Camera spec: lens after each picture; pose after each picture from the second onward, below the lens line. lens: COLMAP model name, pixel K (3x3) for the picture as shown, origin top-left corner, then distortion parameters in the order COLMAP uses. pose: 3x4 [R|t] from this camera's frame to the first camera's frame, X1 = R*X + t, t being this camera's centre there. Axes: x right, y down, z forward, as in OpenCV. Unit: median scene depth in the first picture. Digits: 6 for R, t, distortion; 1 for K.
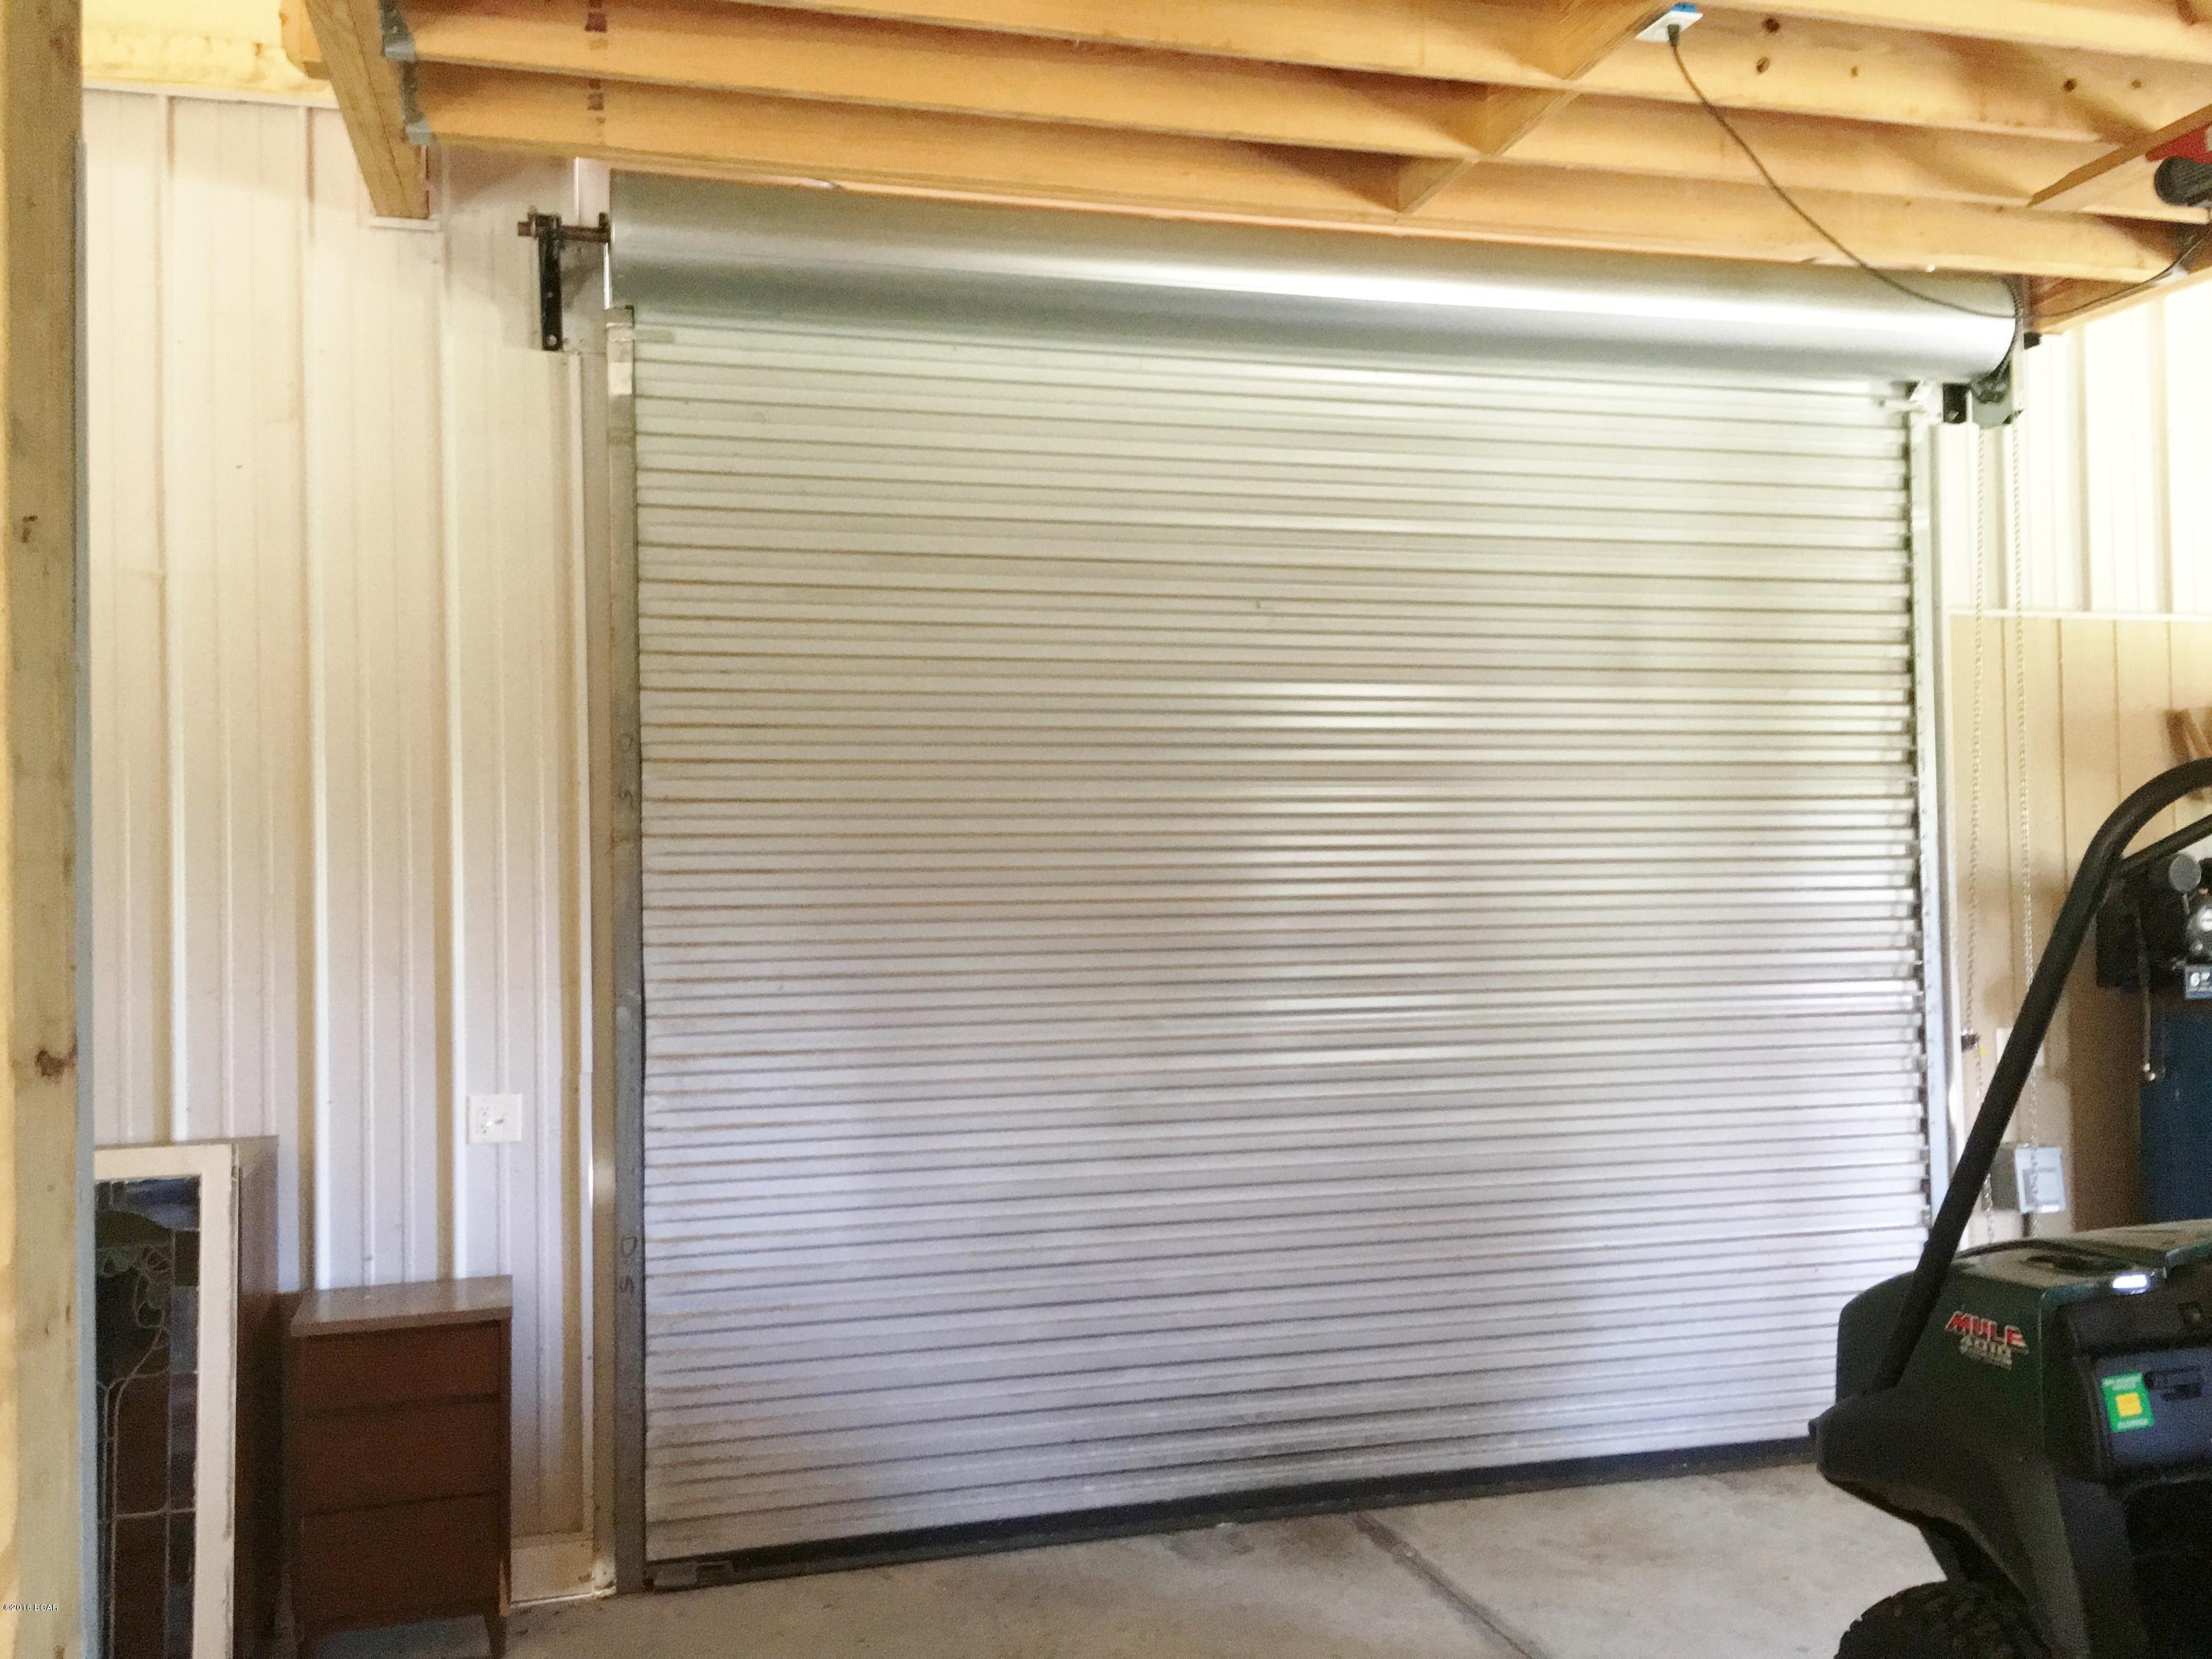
lens RADIAL K [[1884.9, 0, 1104.1], [0, 1884.9, 832.4], [0, 0, 1]] dist [0.064864, -0.018623]
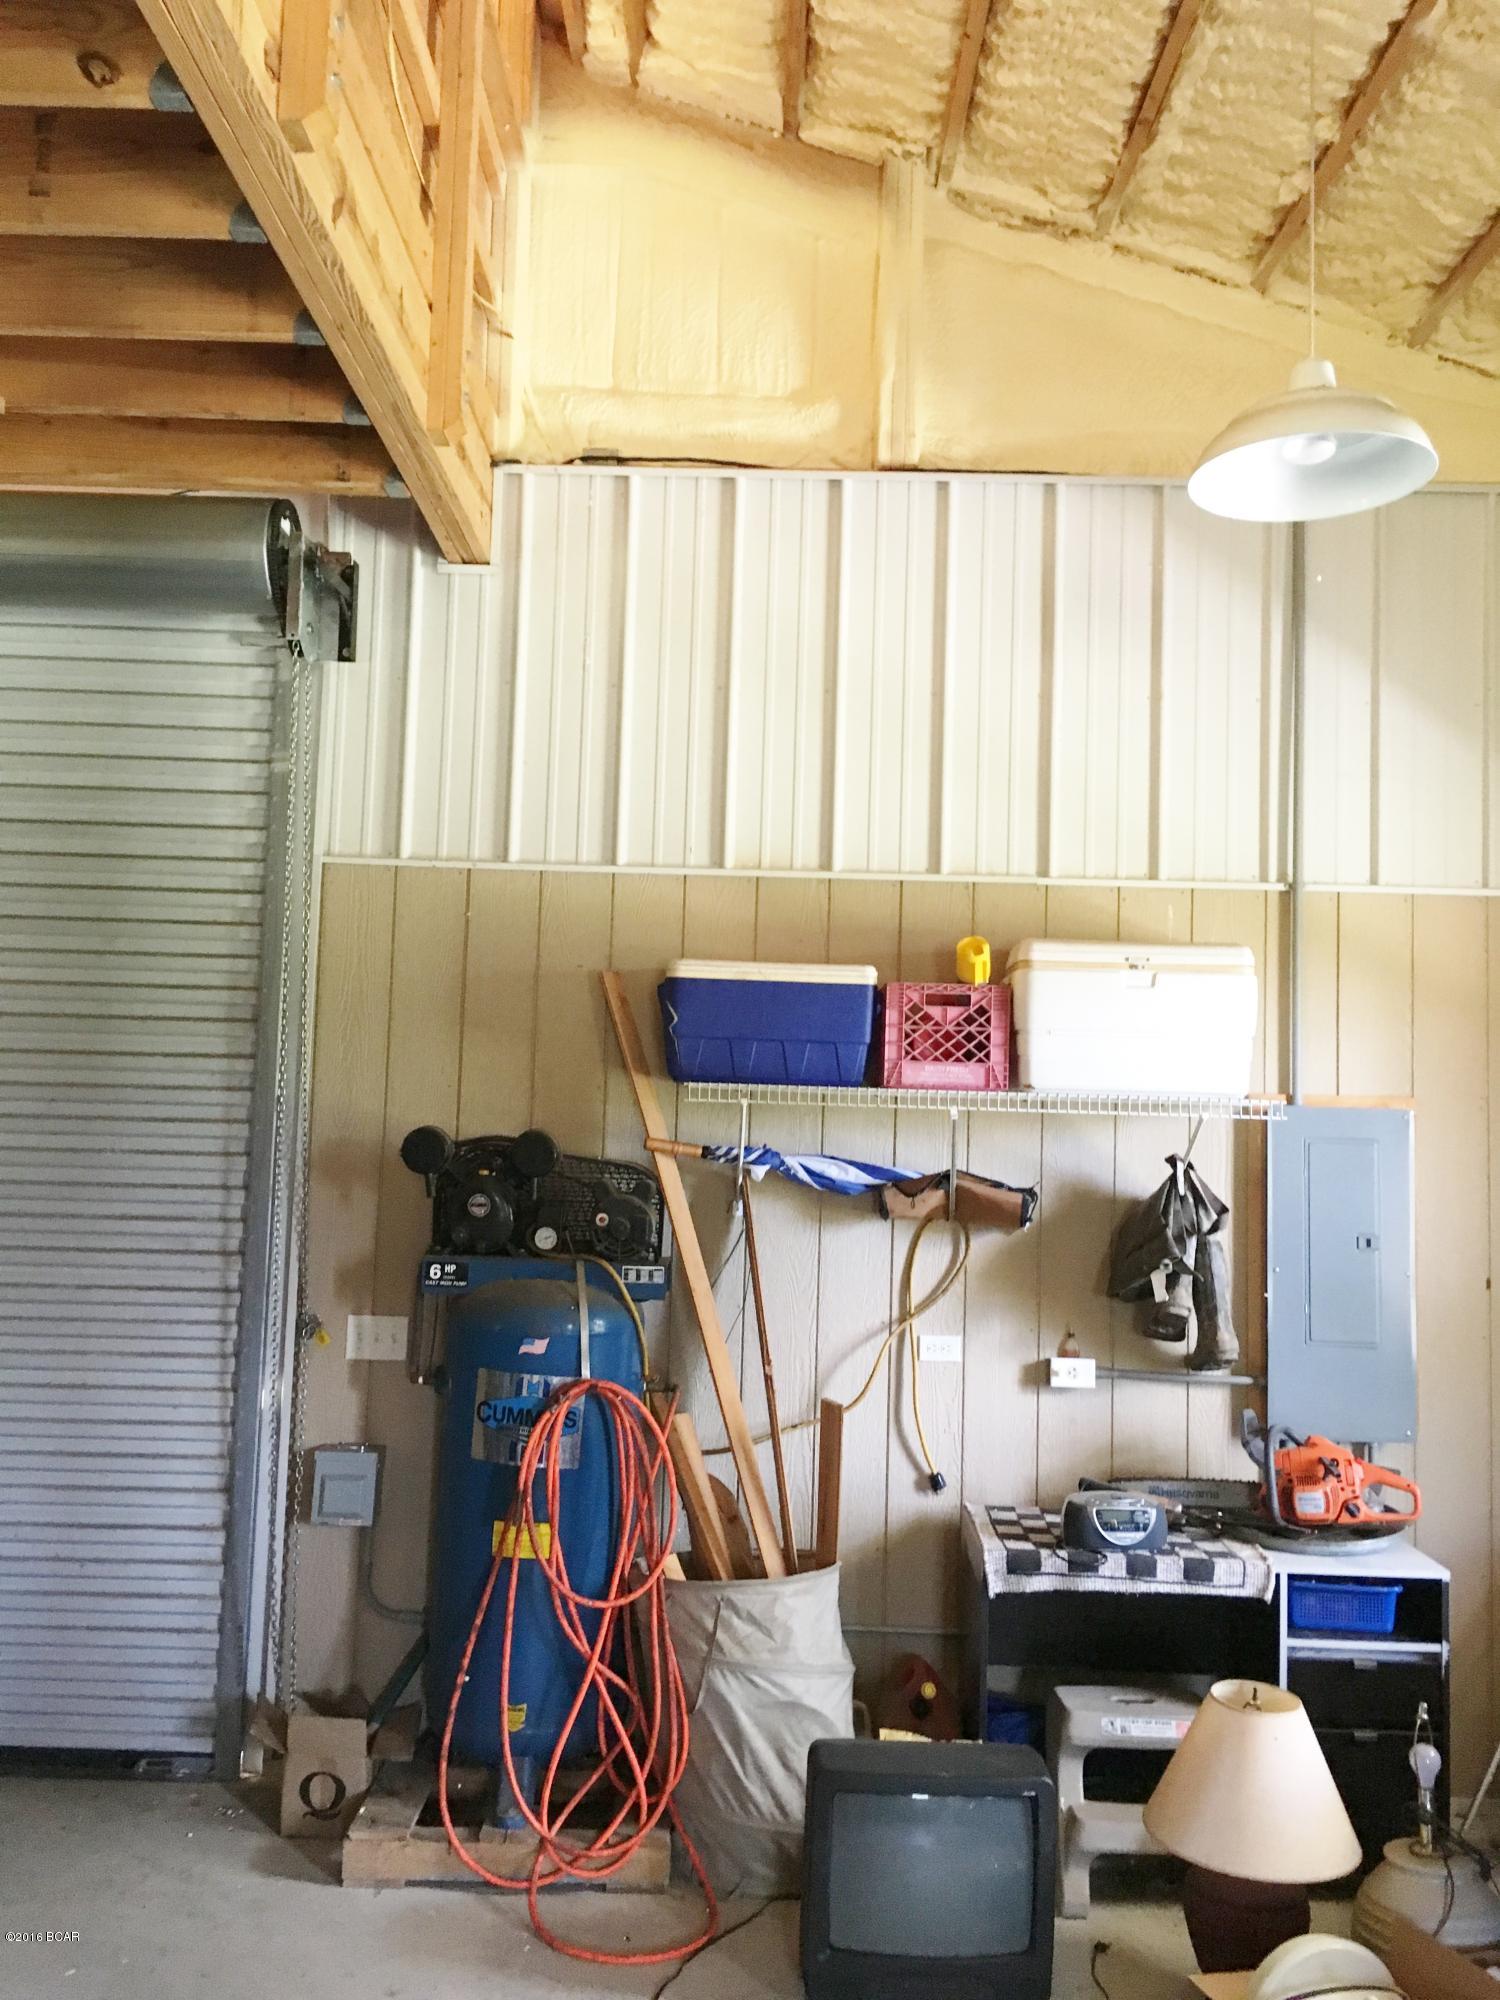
lens RADIAL K [[1704.3, 0, 751.3], [0, 1704.3, 991.9], [0, 0, 1]] dist [0.064864, -0.018623]
pose [[0.962283, 0.024247, -0.270968, 0.881201], [-0.040540, 0.997680, -0.054693, -0.014592], [0.269013, 0.063615, 0.961033, 0.259855]]
